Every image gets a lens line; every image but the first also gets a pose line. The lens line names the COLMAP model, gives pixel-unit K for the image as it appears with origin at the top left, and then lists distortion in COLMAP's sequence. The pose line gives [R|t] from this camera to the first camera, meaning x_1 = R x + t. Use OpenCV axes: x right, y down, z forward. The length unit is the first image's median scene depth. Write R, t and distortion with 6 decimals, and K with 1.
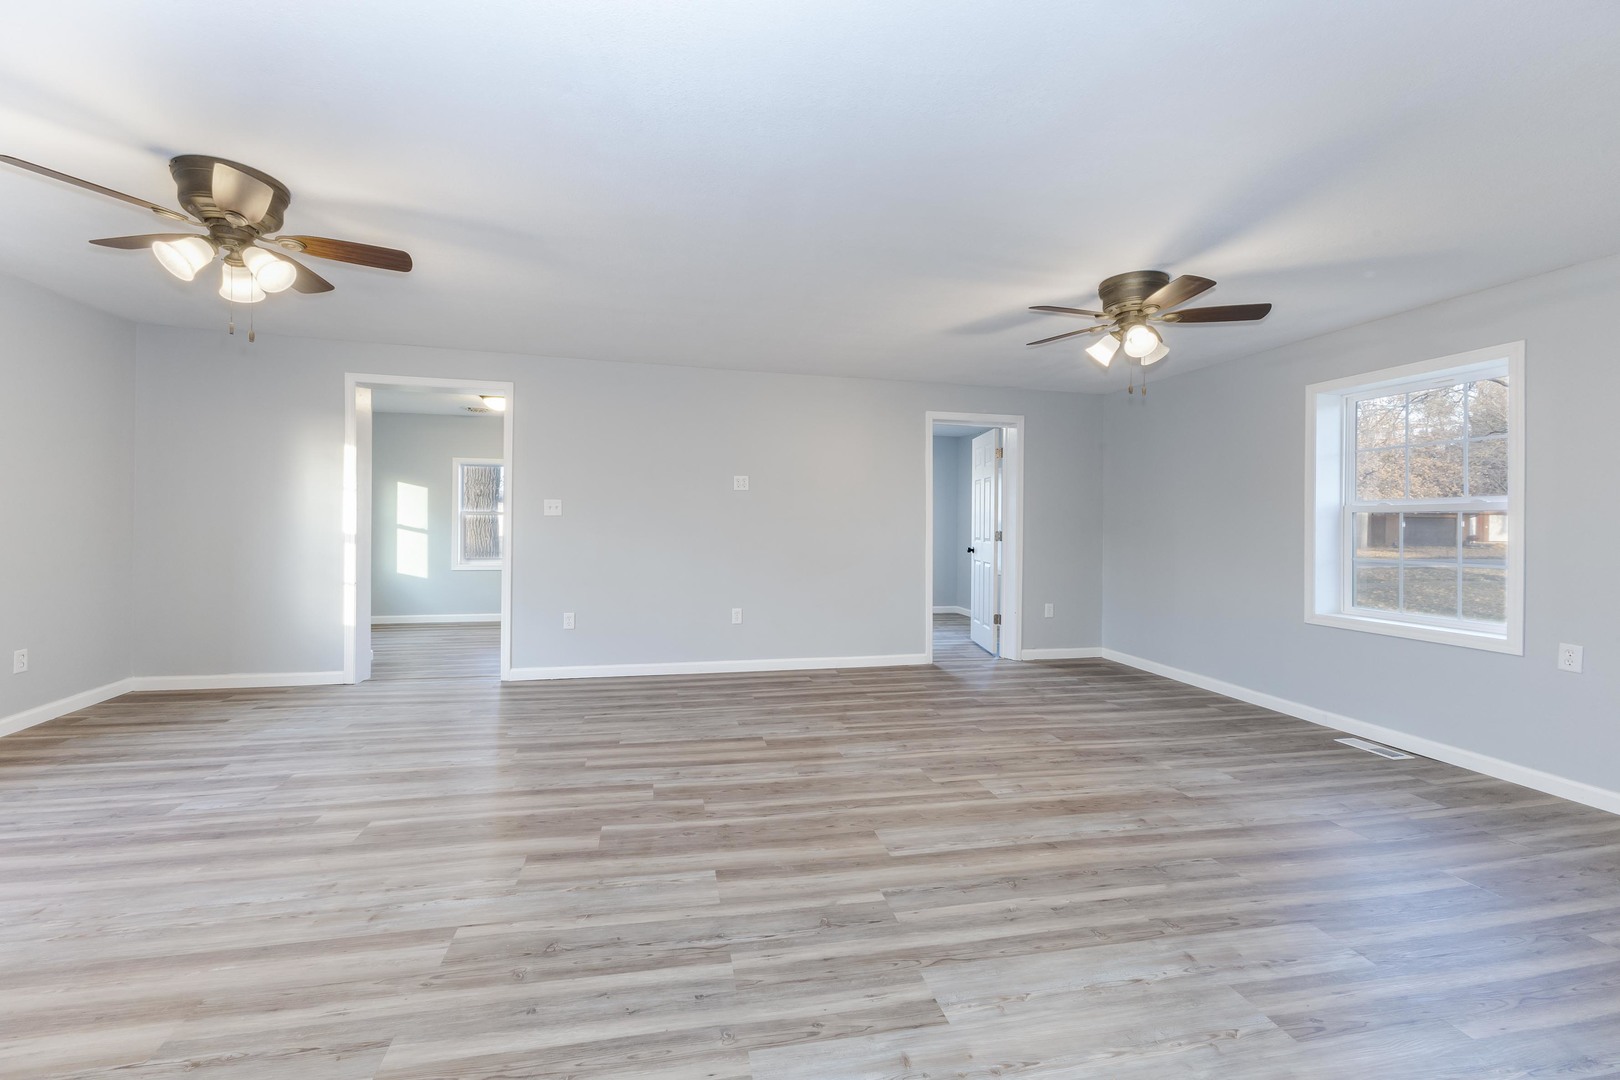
lens RADIAL K [[630.5, 0, 779.0], [0, 630.5, 519.4], [0, 0, 1]] dist [0.009349, 0.000163]
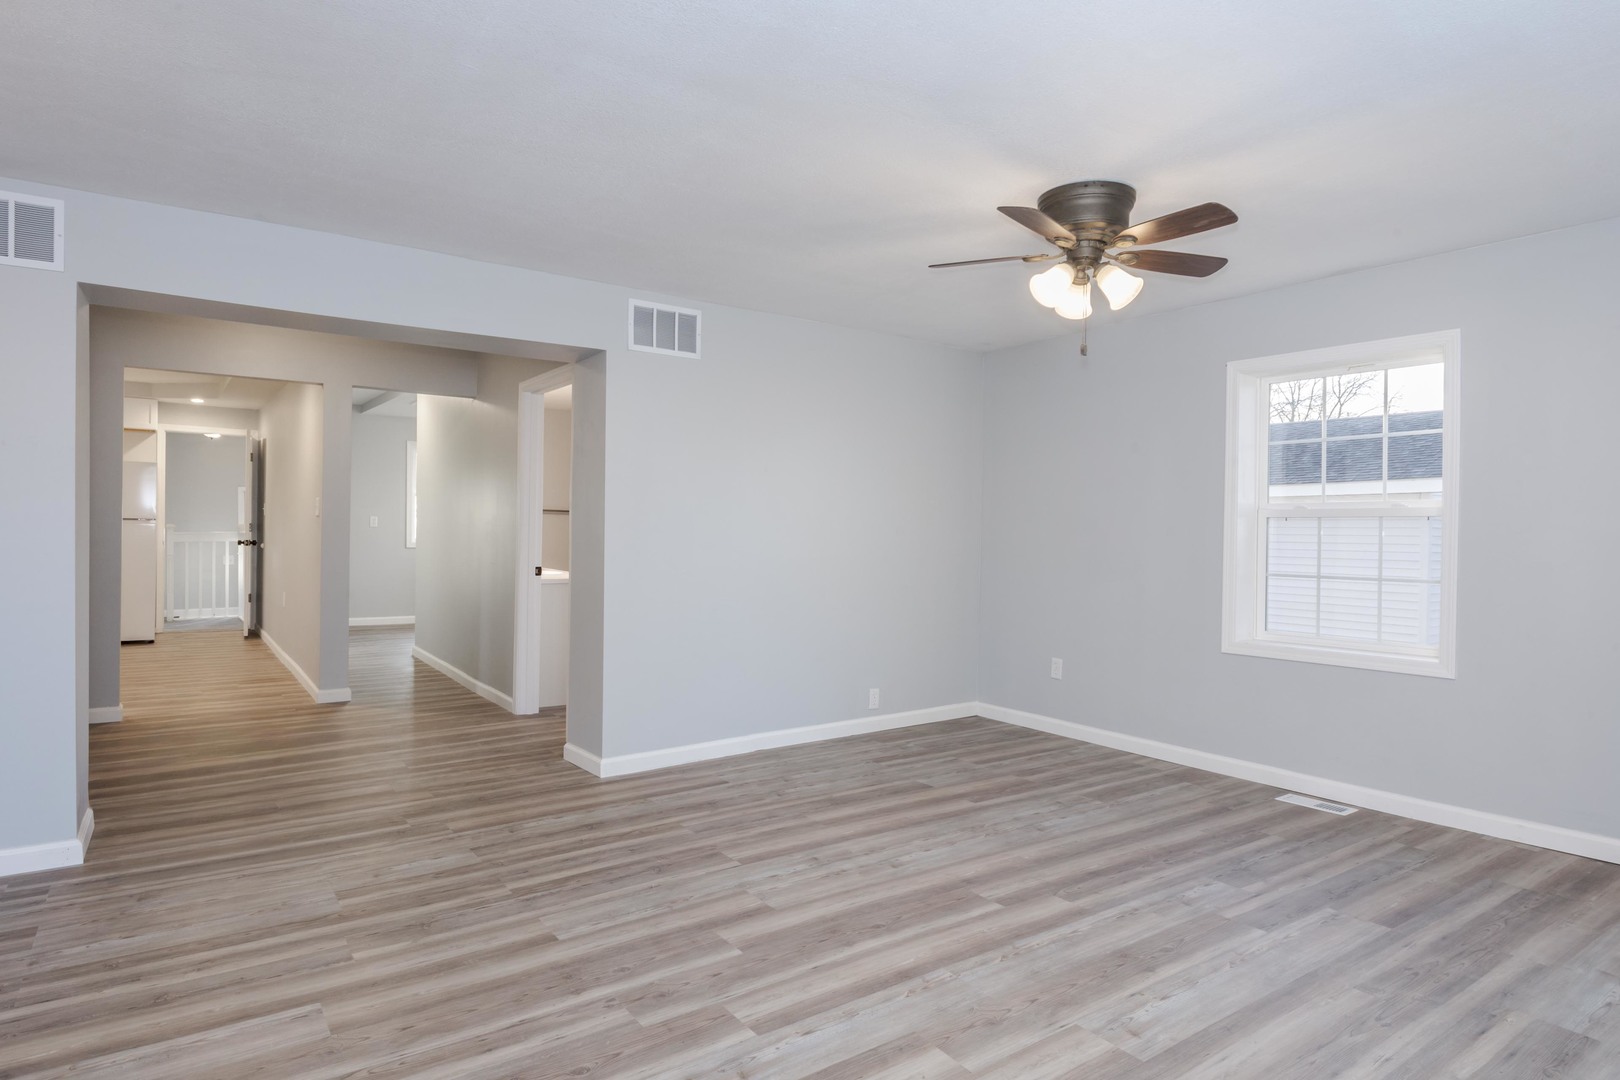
lens RADIAL K [[913.2, 0, 783.0], [0, 913.2, 539.3], [0, 0, 1]] dist [-0.007494, -0.003871]
pose [[-0.917111, -0.023128, -0.397961, 0.102988], [-0.026106, 0.999657, 0.002065, -0.000731], [0.397776, 0.012282, -0.917400, 1.839304]]
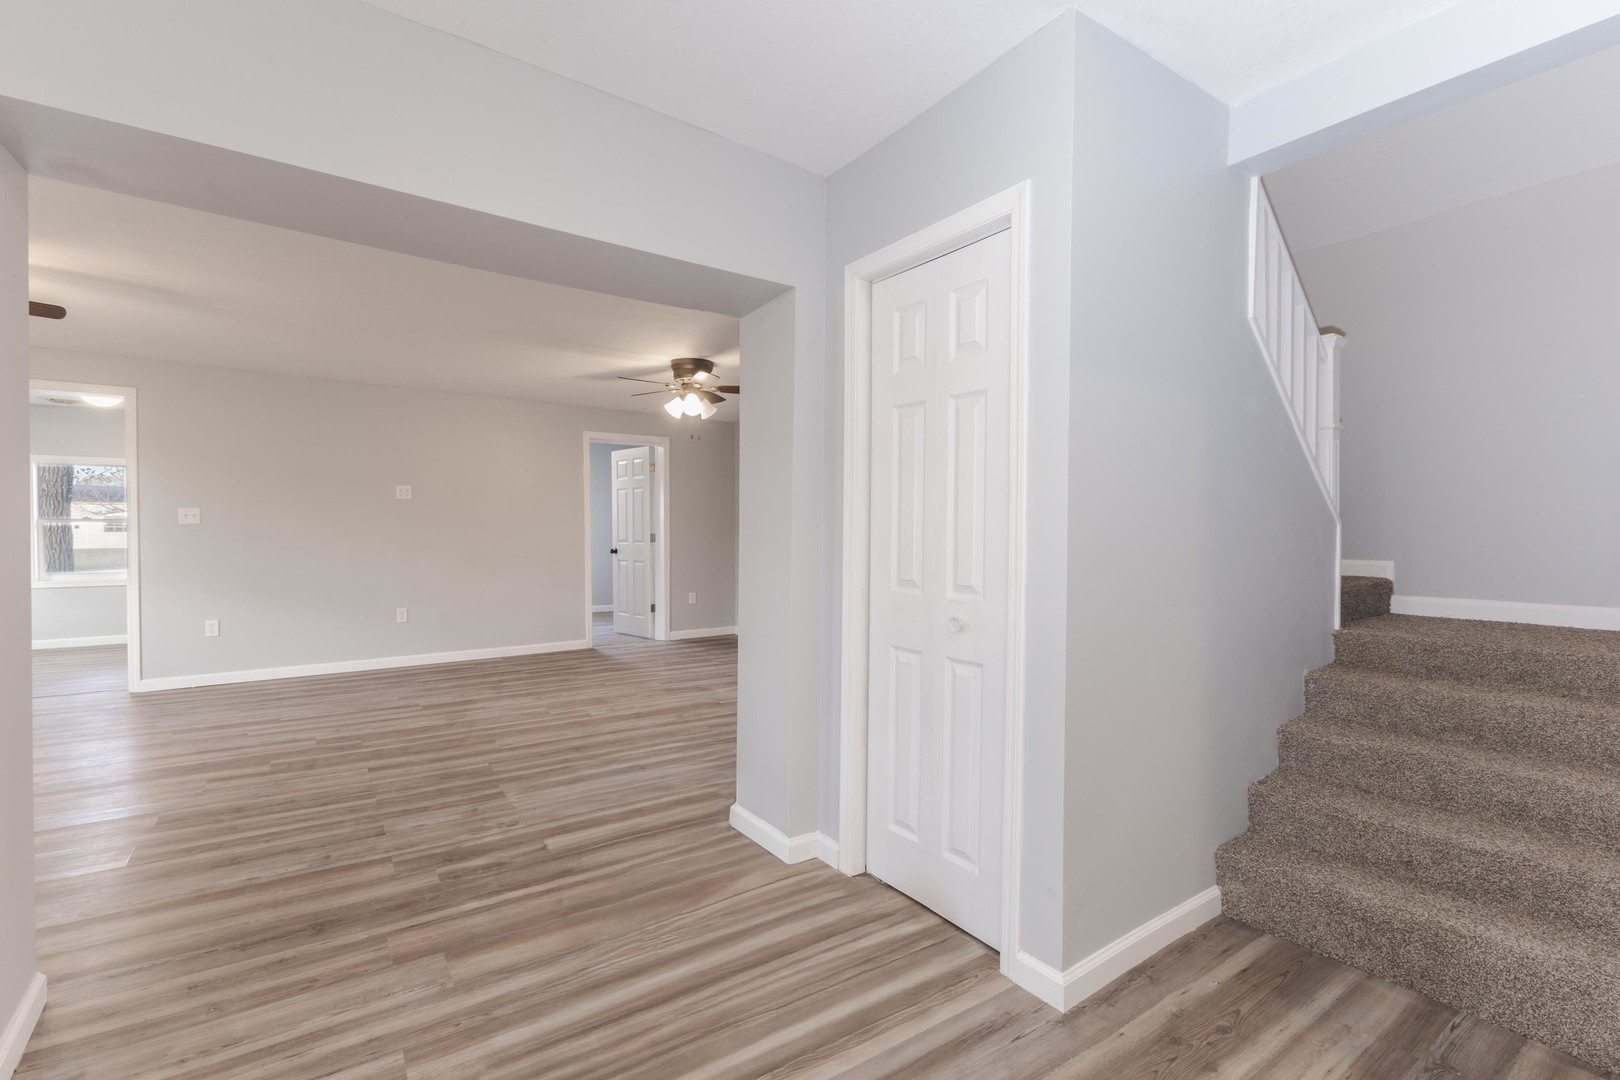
lens RADIAL K [[711.8, 0, 776.2], [0, 711.8, 537.3], [0, 0, 1]] dist [0.002632, 0.000211]
pose [[0.925459, -0.015203, 0.378544, 0.127465], [0.007452, 0.999732, 0.021933, -0.004978], [-0.378776, -0.017477, 0.925324, -0.705917]]
